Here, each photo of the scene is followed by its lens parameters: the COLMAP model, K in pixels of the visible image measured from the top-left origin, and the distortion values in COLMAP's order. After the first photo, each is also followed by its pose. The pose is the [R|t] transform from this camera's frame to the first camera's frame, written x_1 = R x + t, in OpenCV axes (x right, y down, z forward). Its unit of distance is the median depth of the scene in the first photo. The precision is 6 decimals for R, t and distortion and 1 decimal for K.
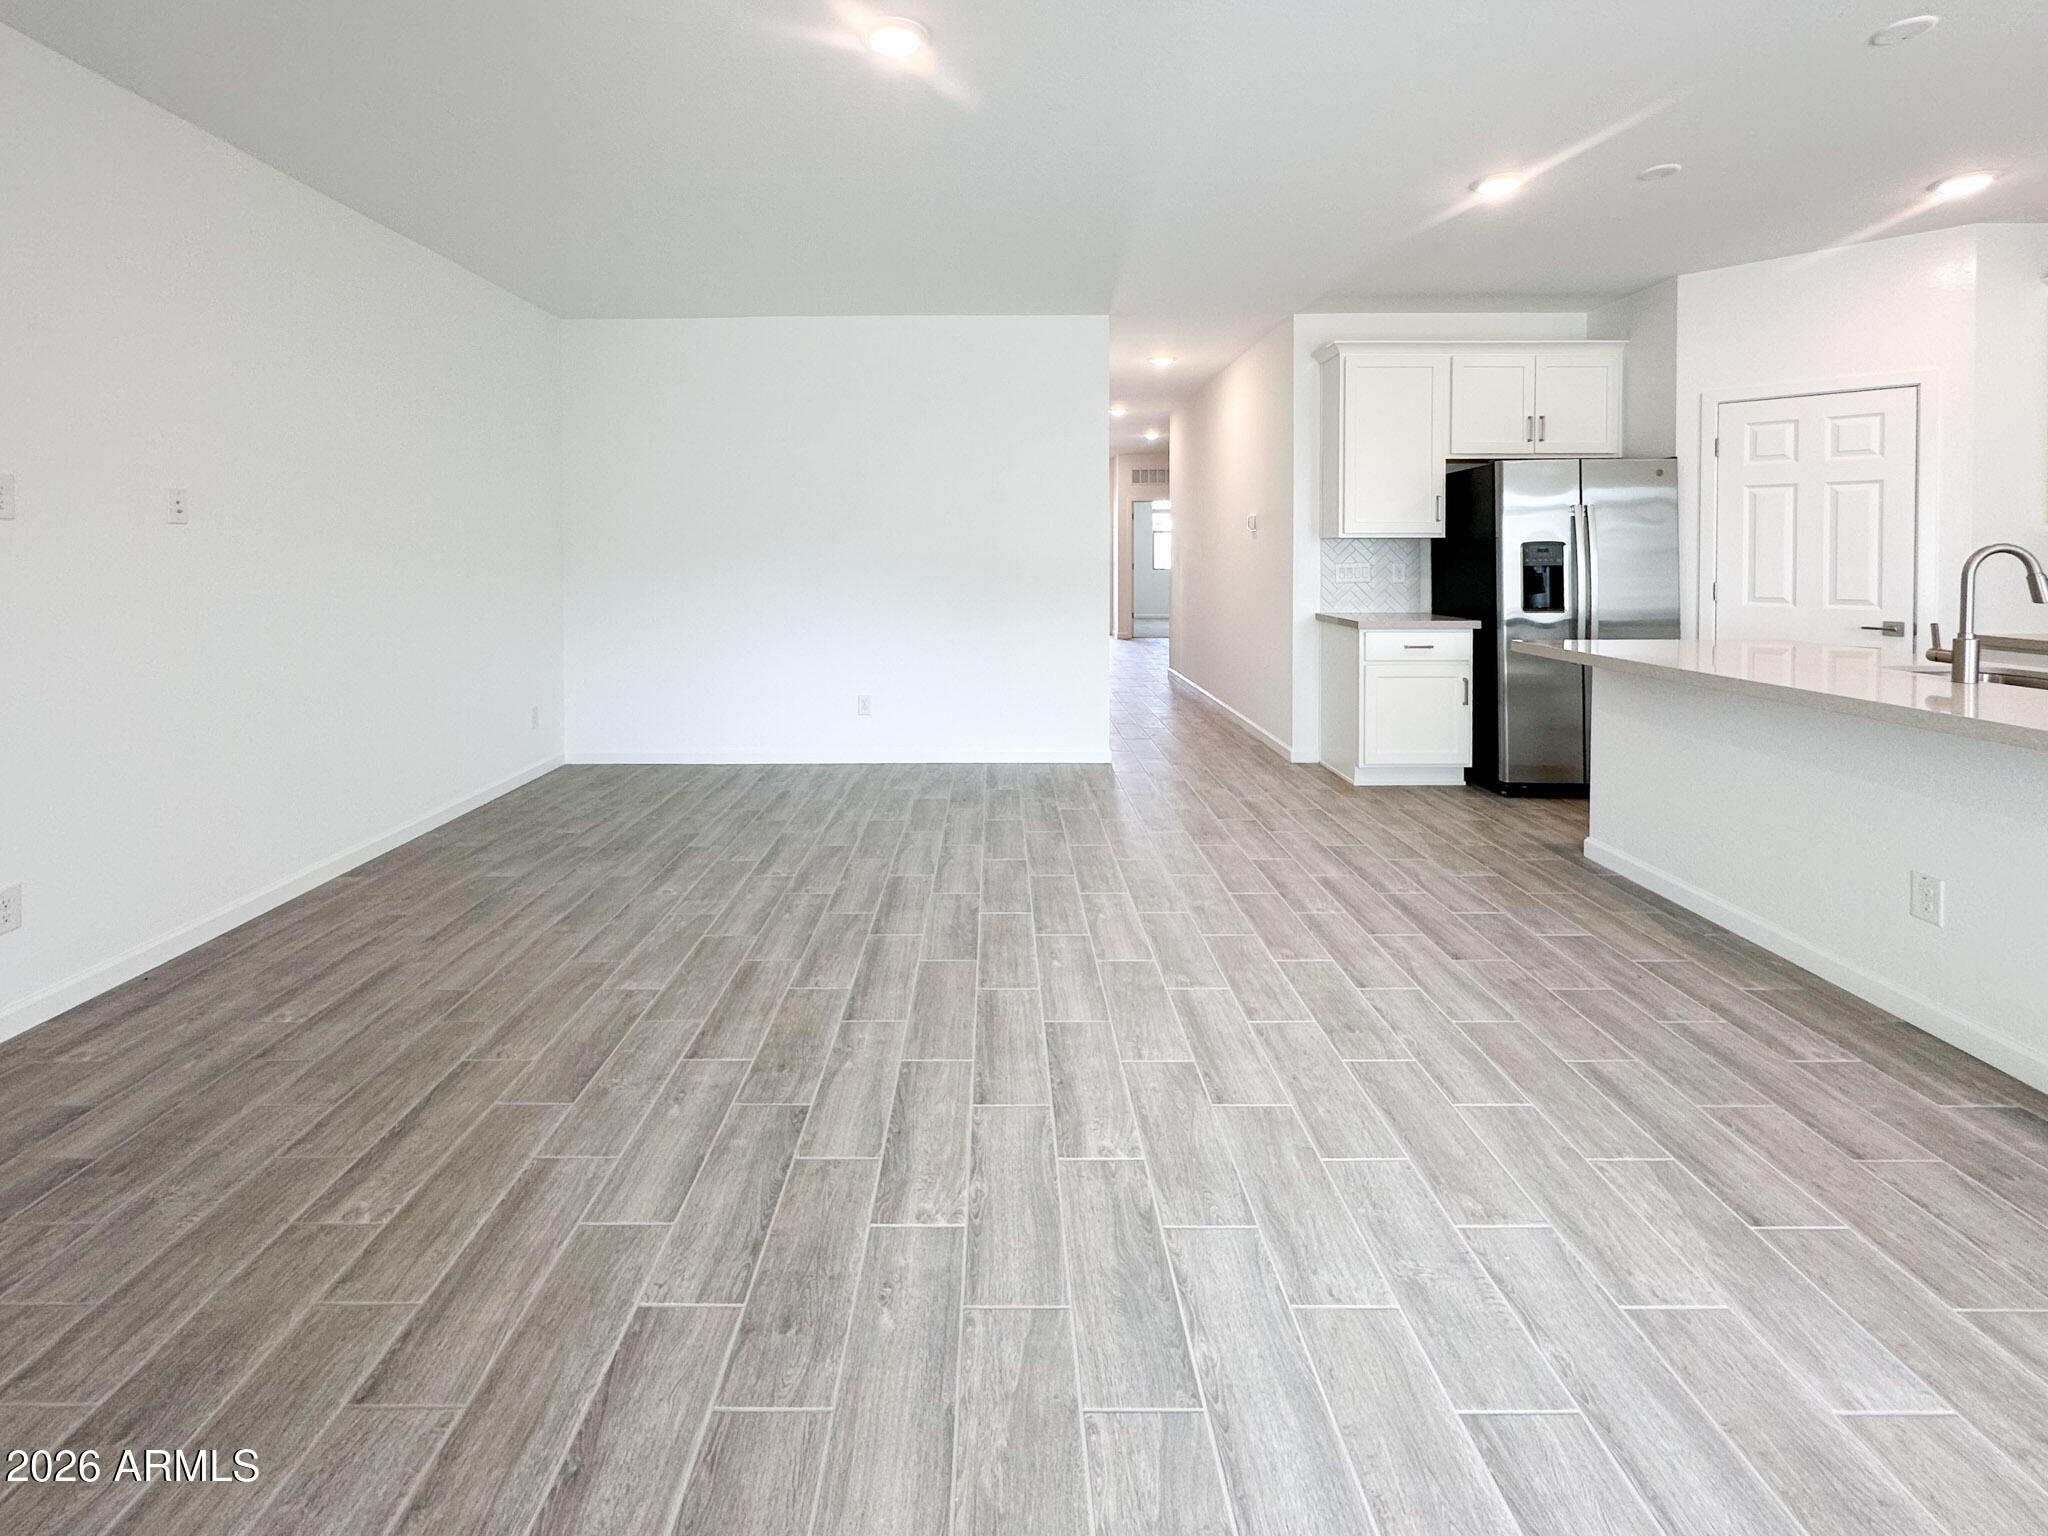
lens RADIAL K [[888.0, 0, 998.6], [0, 888.0, 565.9], [0, 0, 1]] dist [0.003242, 0.000790]
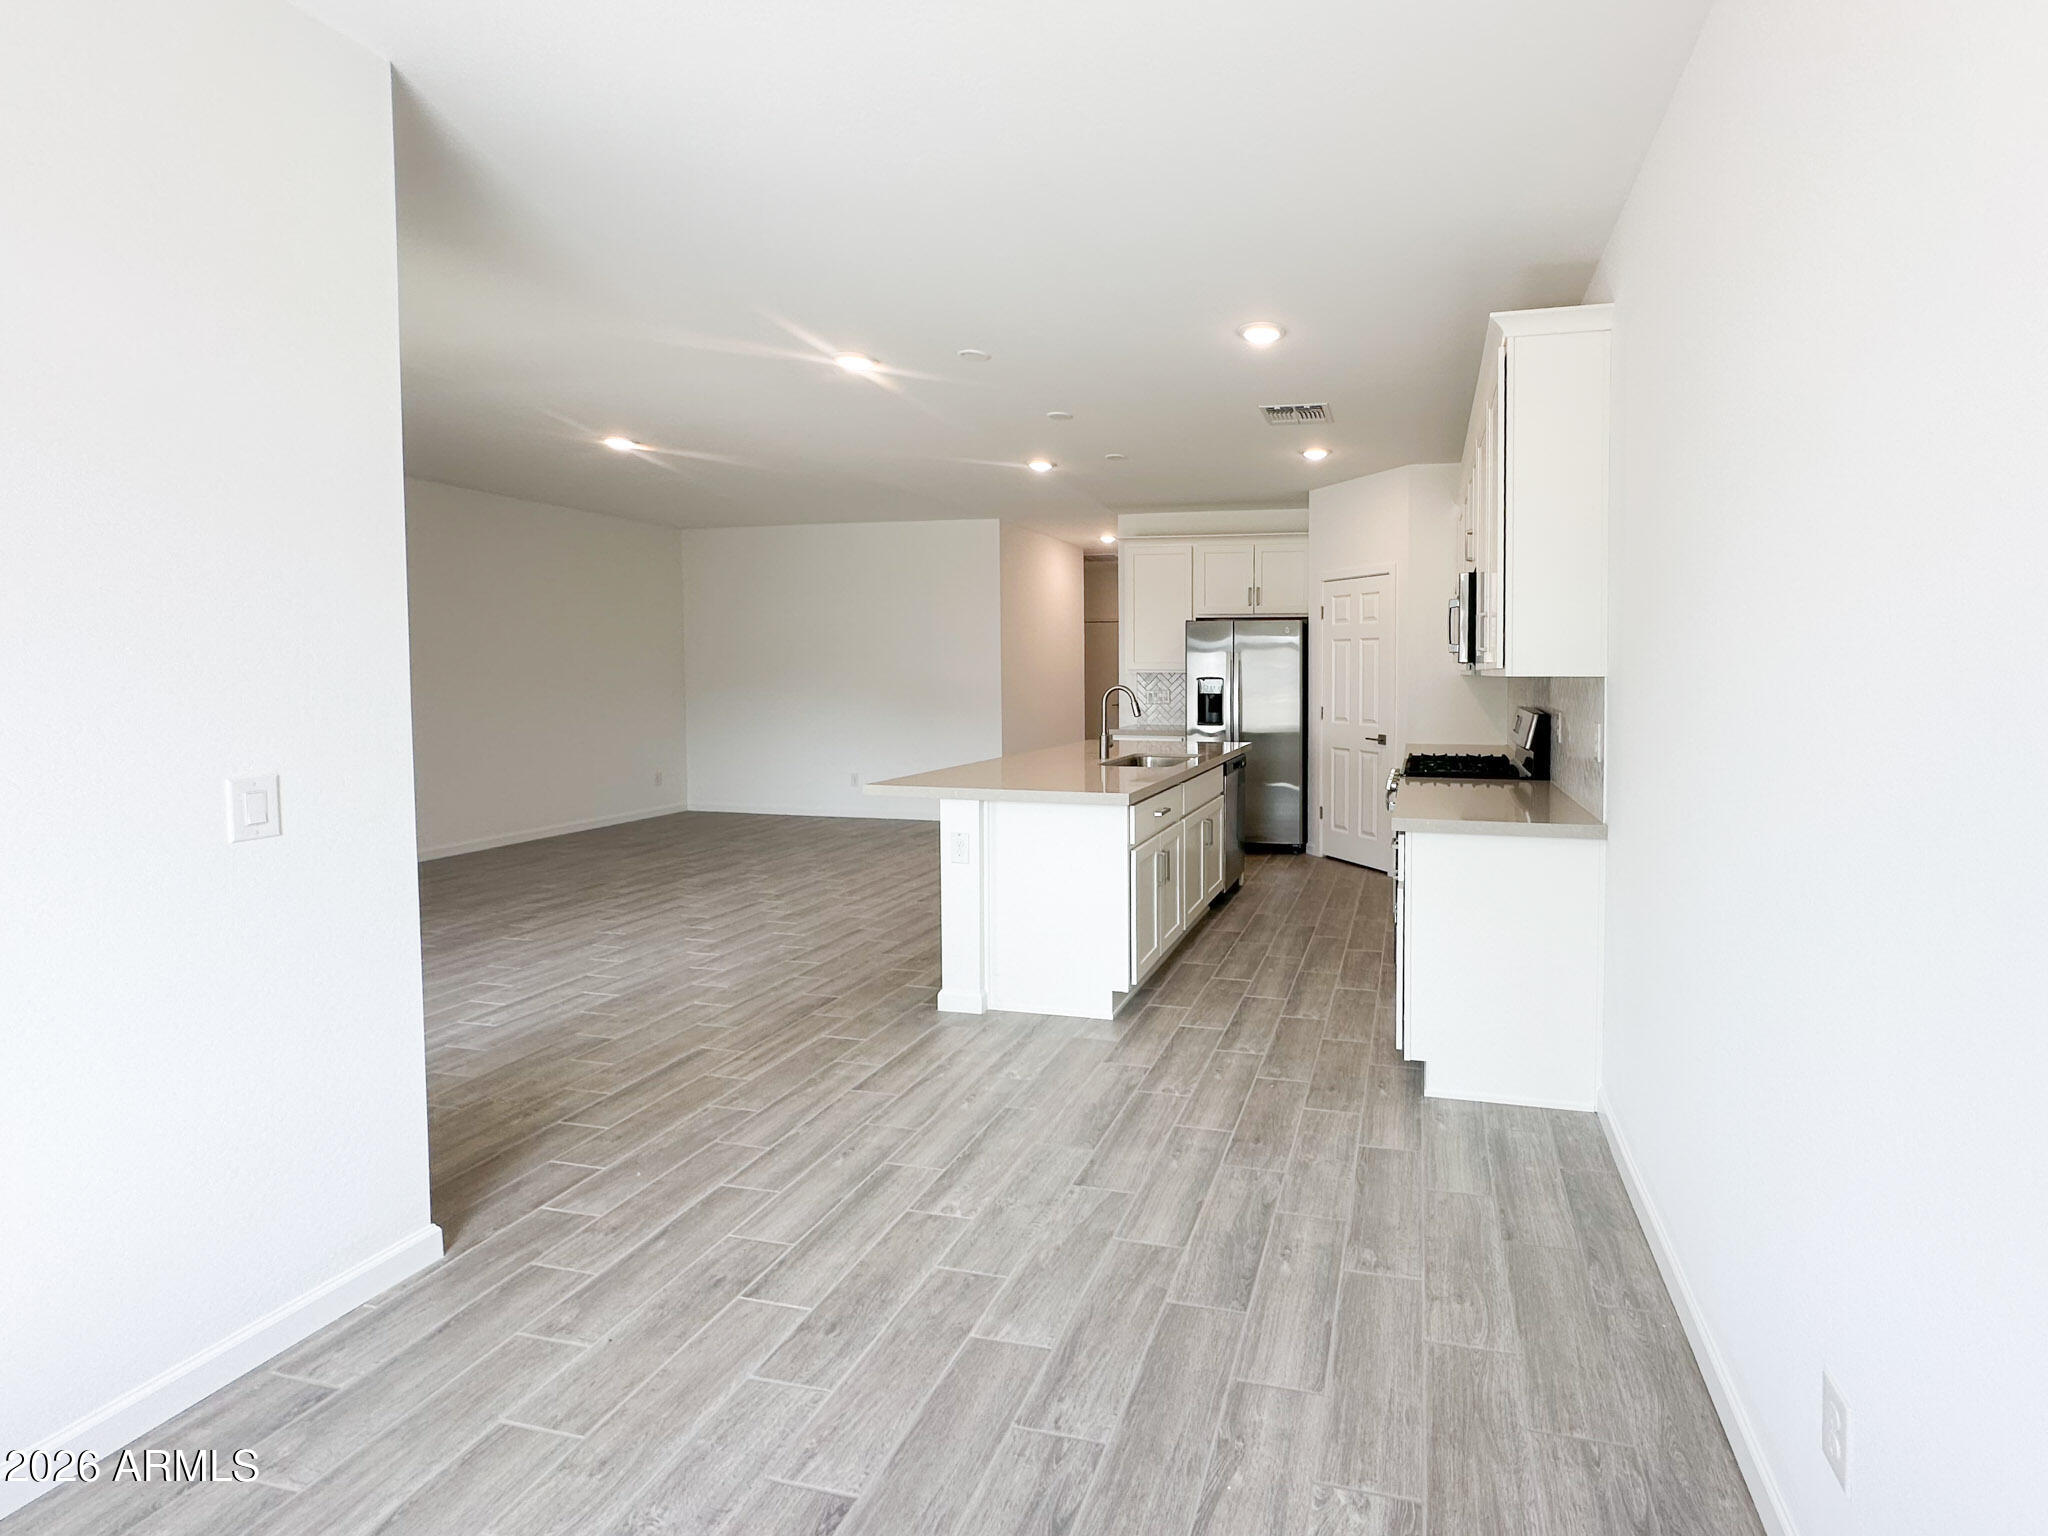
lens RADIAL K [[820.9, 0, 1154.5], [0, 820.9, 695.4], [0, 0, 1]] dist [-0.002204, -0.000129]
pose [[0.975467, 0.009797, -0.219927, 0.816546], [-0.006537, 0.999858, 0.015549, -0.016939], [0.220048, -0.013730, 0.975392, -0.337033]]
